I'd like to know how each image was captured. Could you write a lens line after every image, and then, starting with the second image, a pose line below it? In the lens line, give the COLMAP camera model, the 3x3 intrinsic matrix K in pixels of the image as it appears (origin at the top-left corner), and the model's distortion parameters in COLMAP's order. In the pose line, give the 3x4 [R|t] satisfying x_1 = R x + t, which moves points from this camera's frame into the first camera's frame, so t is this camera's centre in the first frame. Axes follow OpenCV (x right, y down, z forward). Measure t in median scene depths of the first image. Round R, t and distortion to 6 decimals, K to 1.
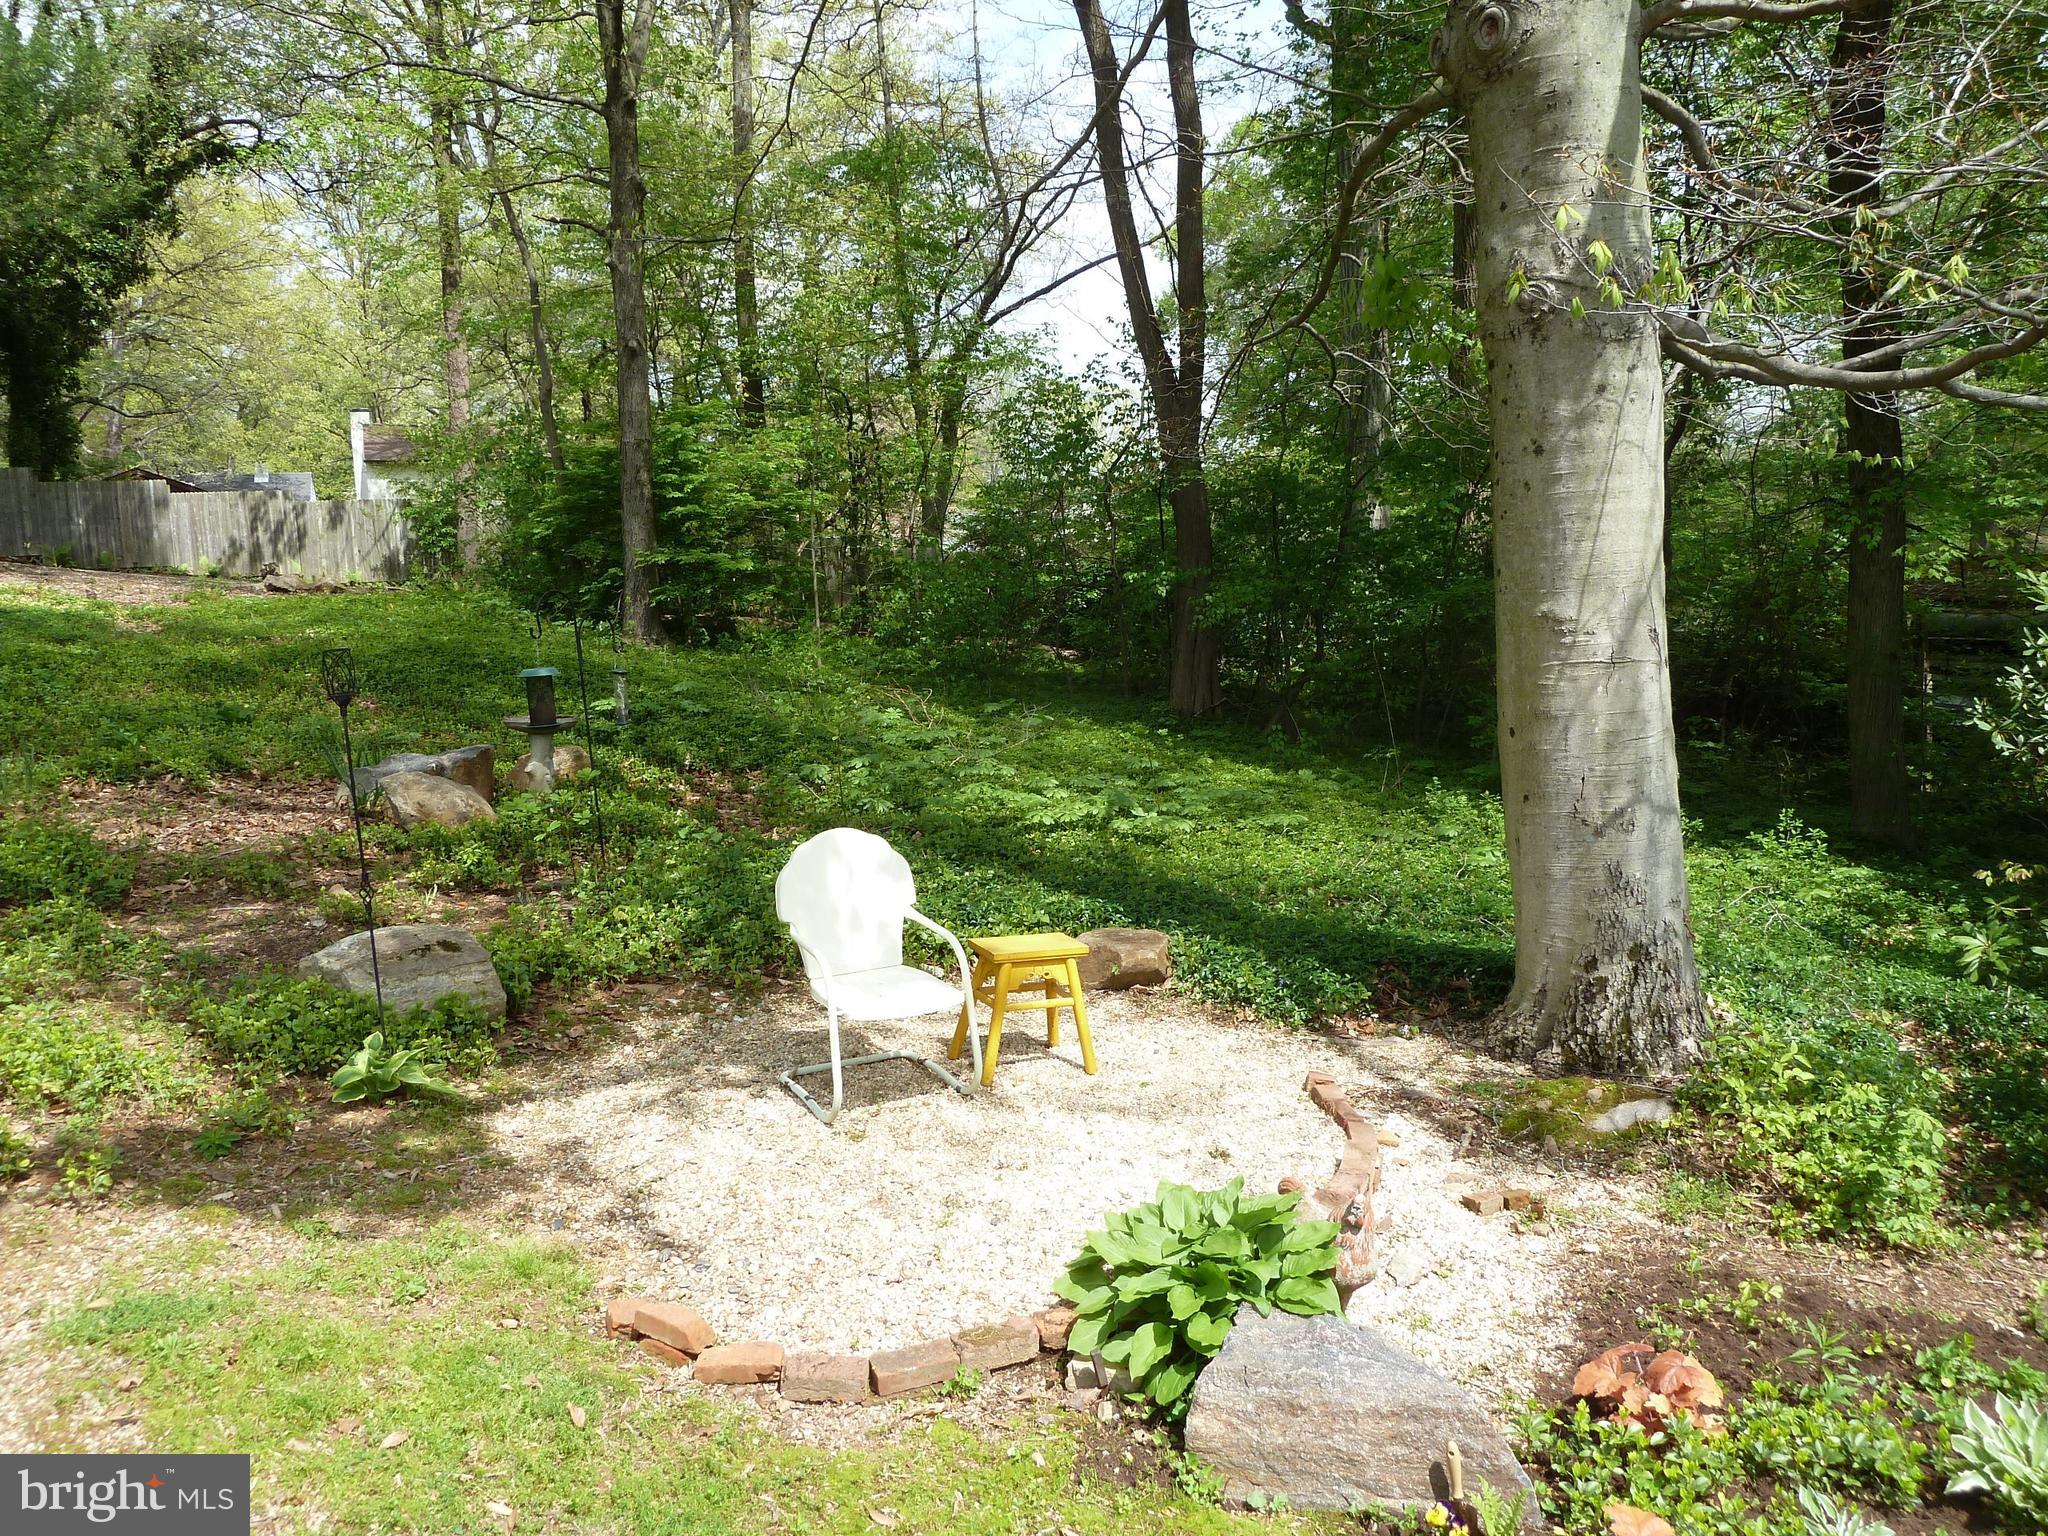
lens RADIAL K [[1541.1, 0, 1019.5], [0, 1541.1, 762.3], [0, 0, 1]] dist [-0.036695, 0.015757]
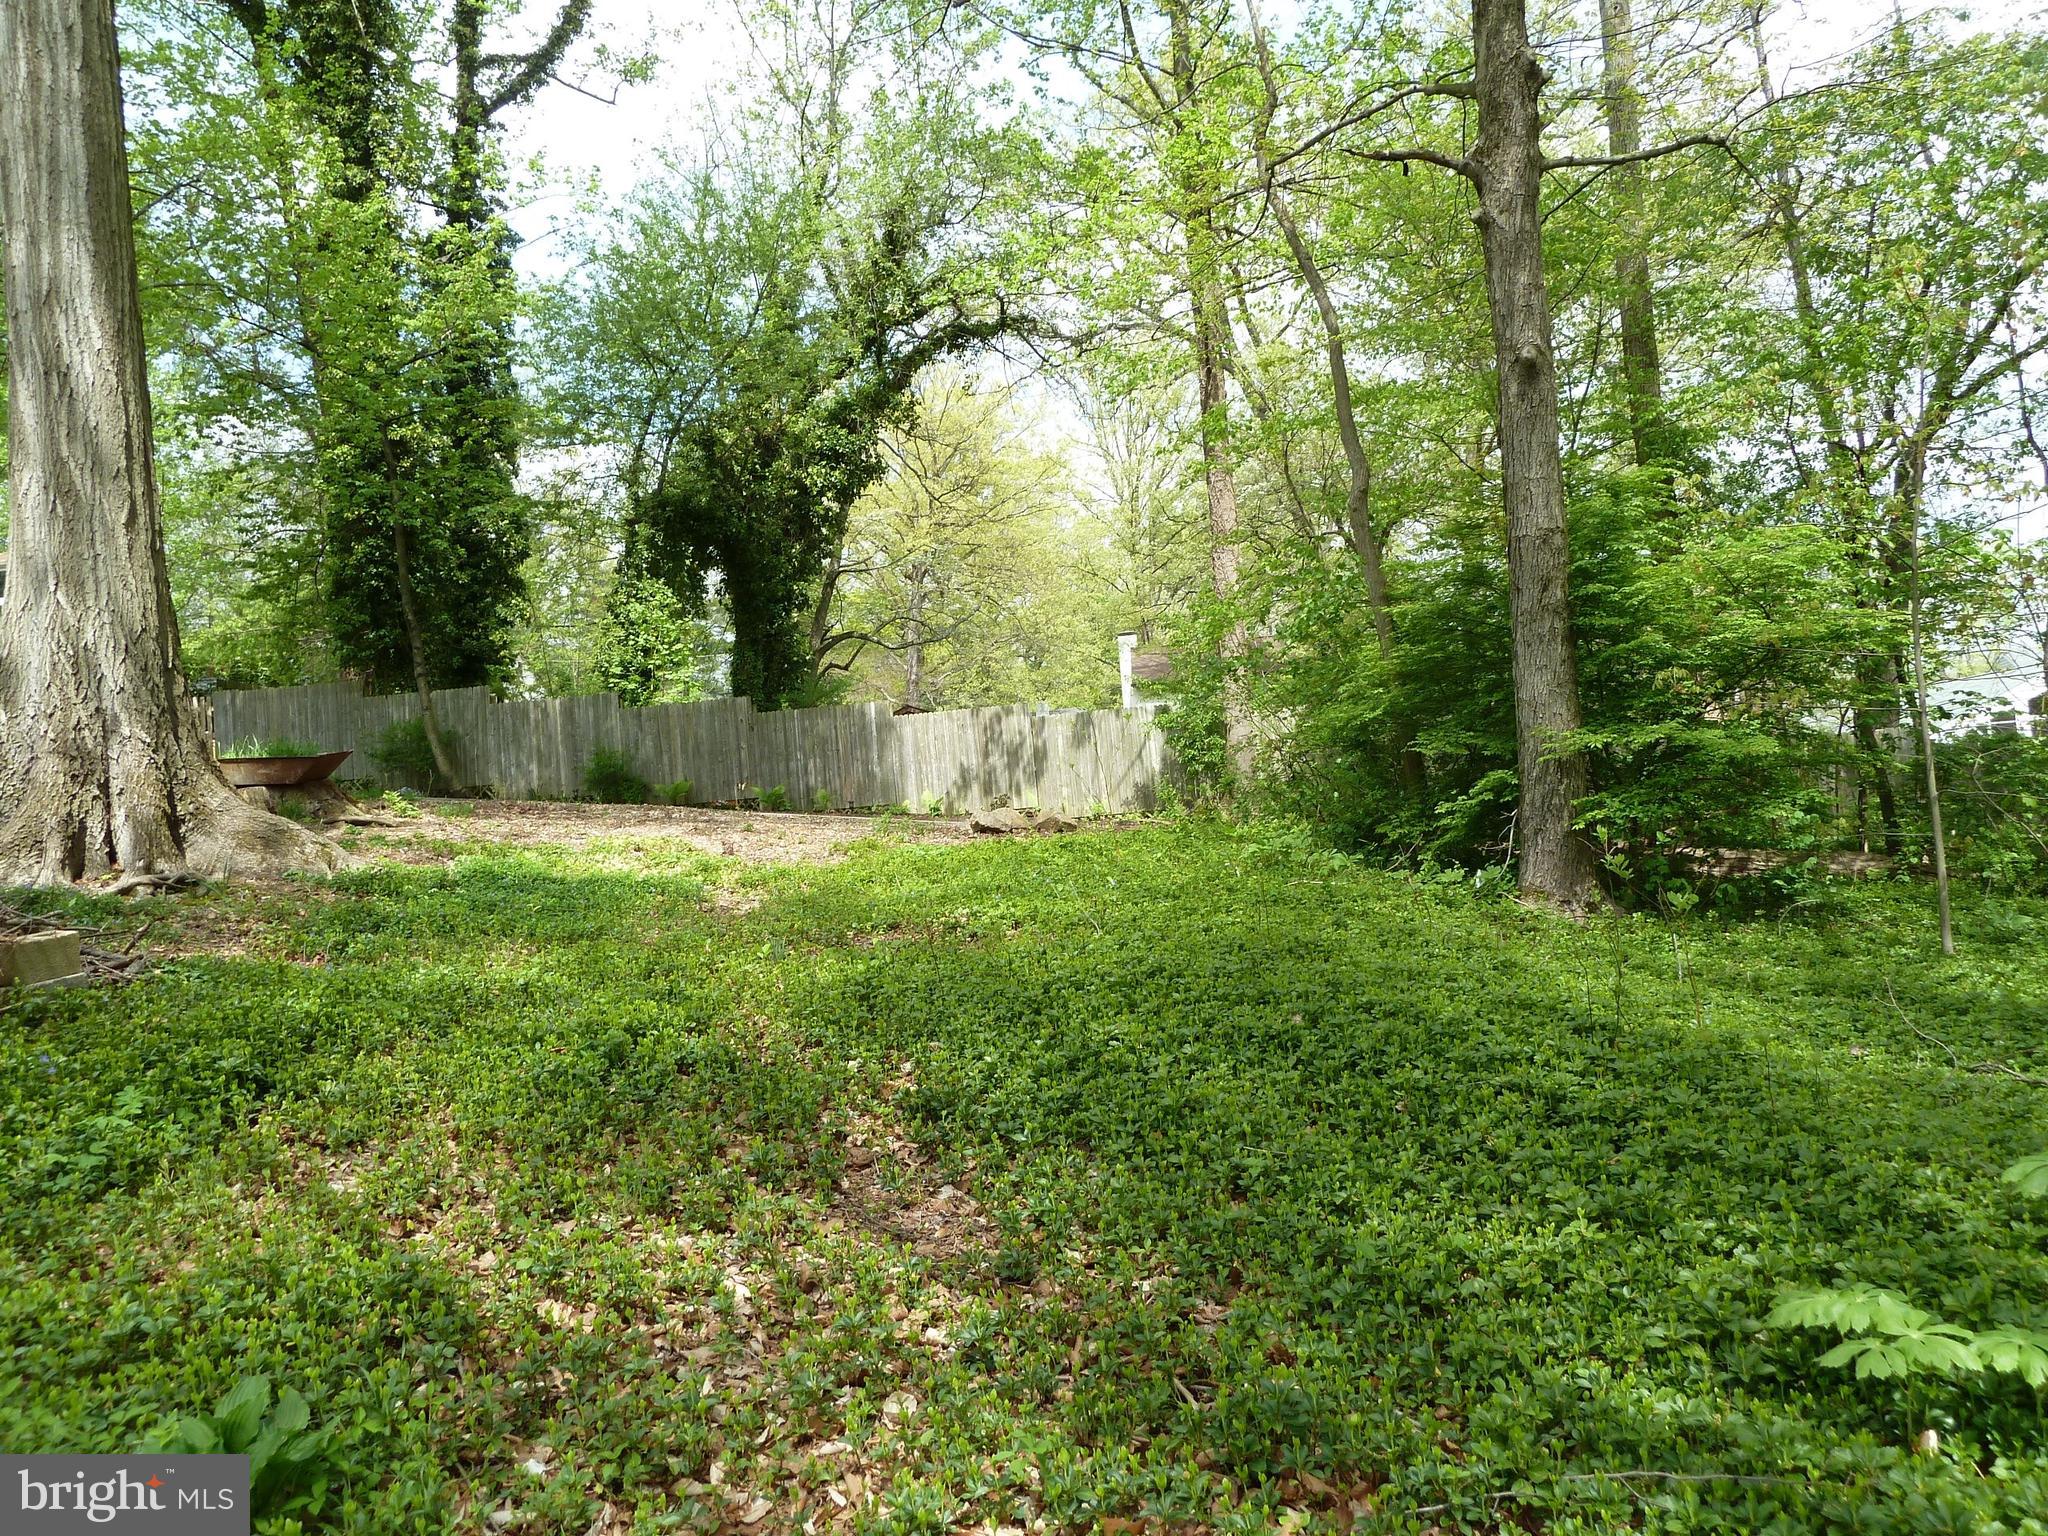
lens RADIAL K [[1541.1, 0, 1012.5], [0, 1541.1, 773.6], [0, 0, 1]] dist [-0.036695, 0.015757]
pose [[0.881847, -0.056458, -0.468144, -0.107252], [-0.006474, 0.991263, -0.131742, -0.034923], [0.471492, 0.119207, 0.873776, 0.294725]]
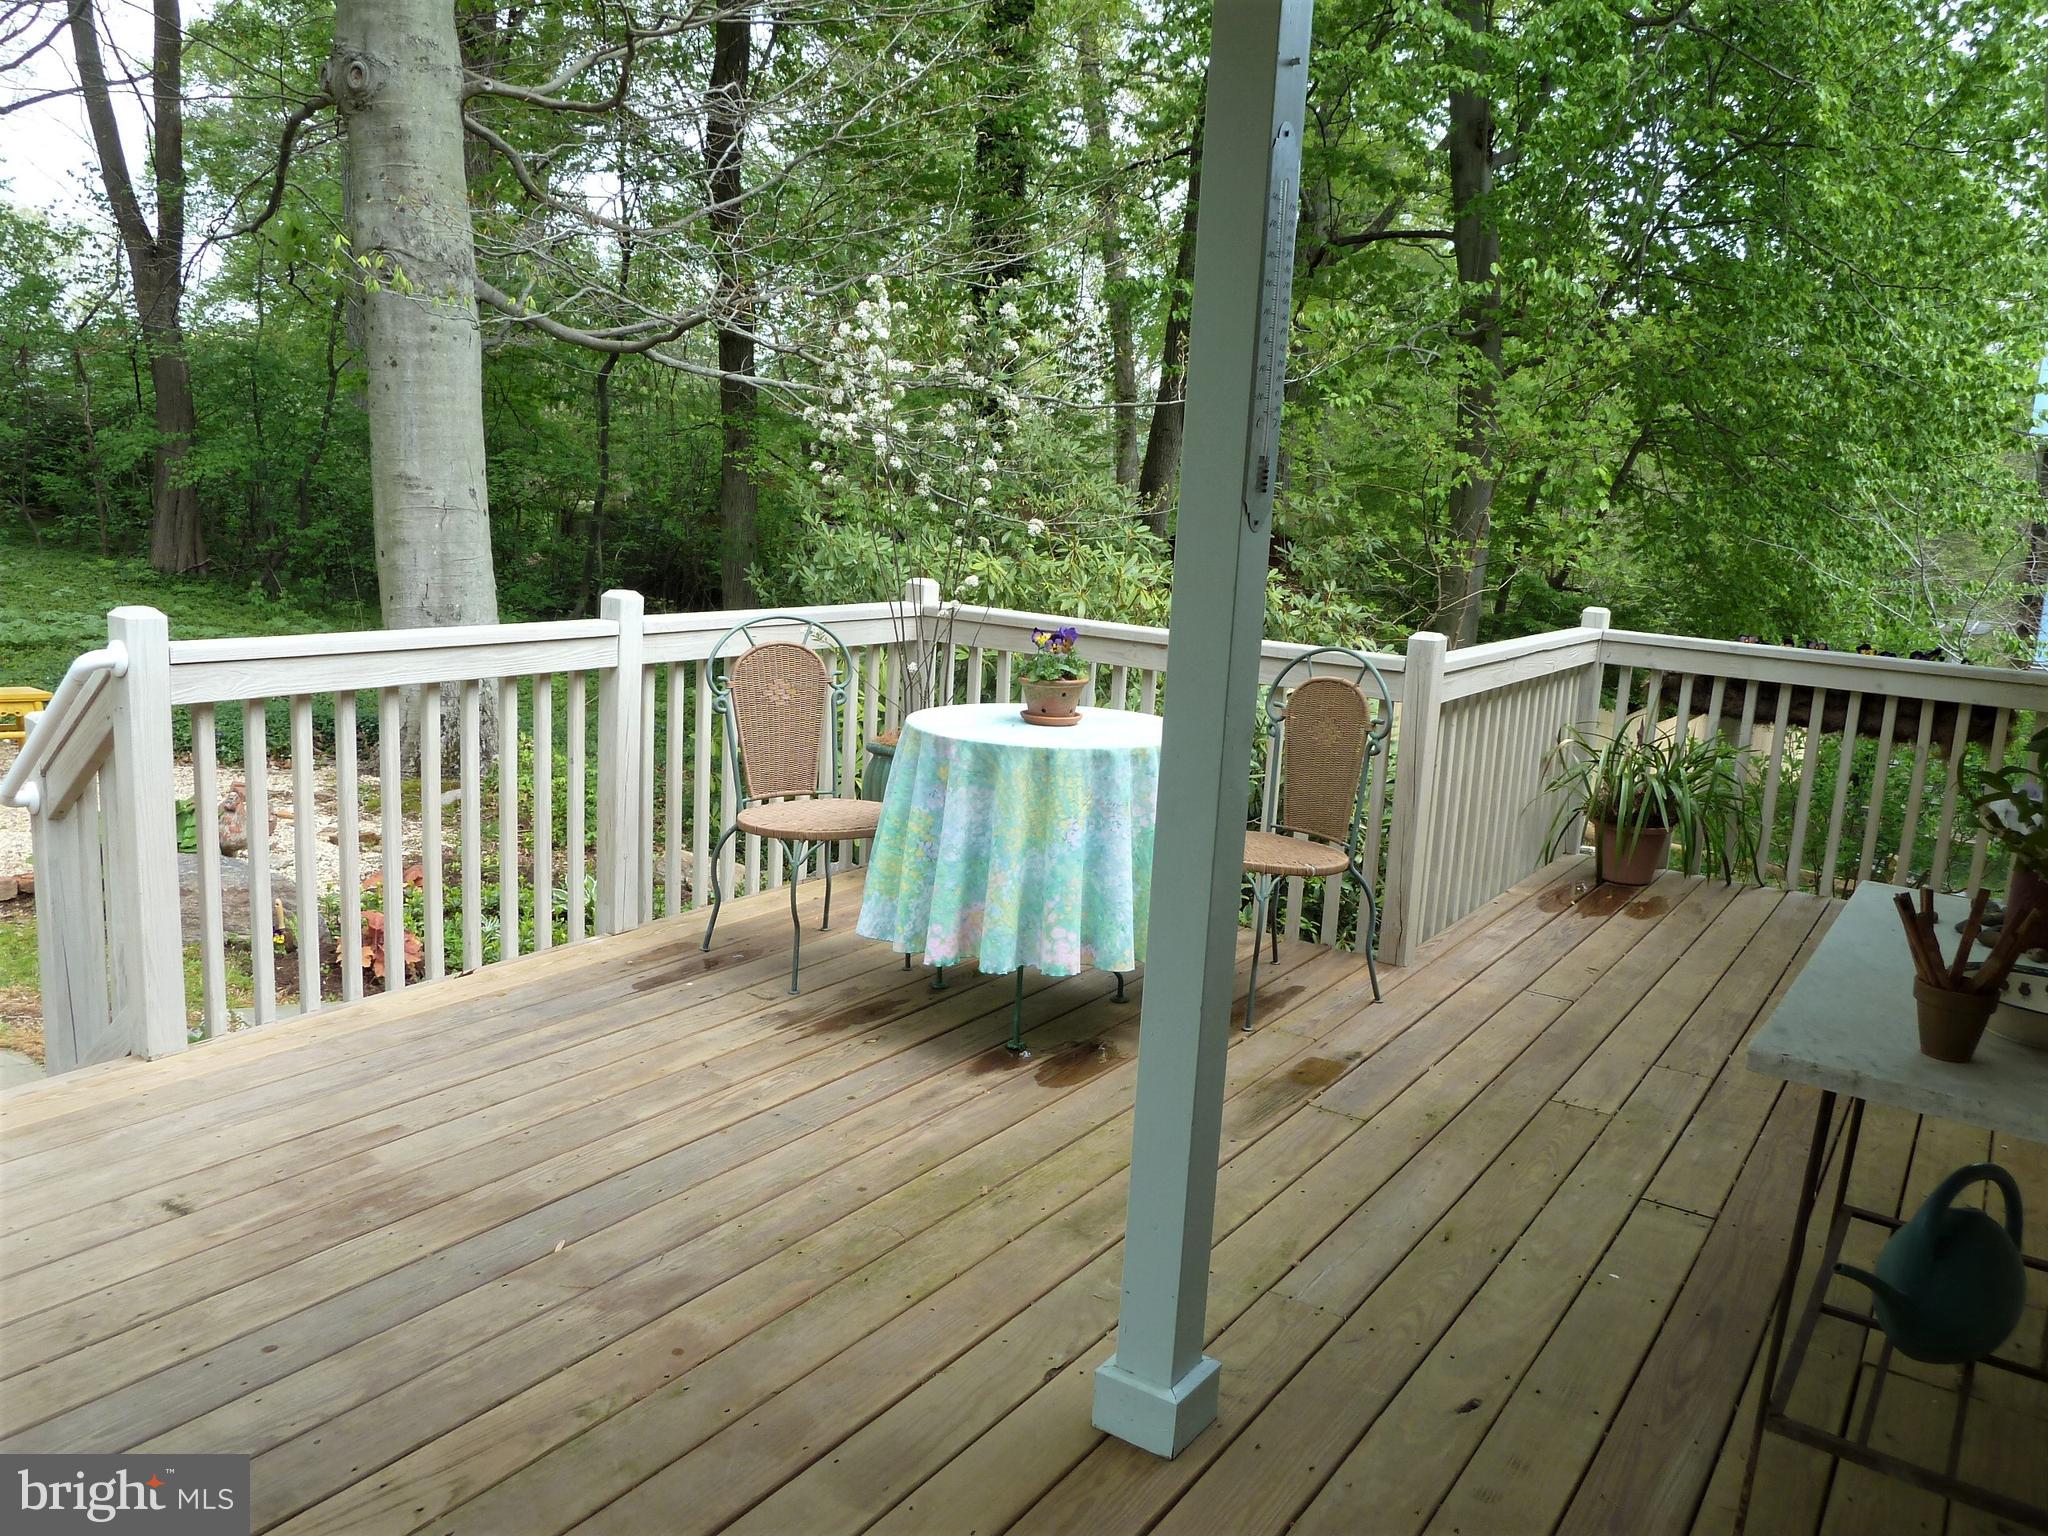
lens RADIAL K [[1541.1, 0, 1018.1], [0, 1541.1, 752.7], [0, 0, 1]] dist [-0.036695, 0.015757]
pose [[0.821566, -0.018311, 0.569819, -0.003644], [-0.014752, 0.998467, 0.053355, 0.015415], [-0.569922, -0.052240, 0.820036, -0.104226]]
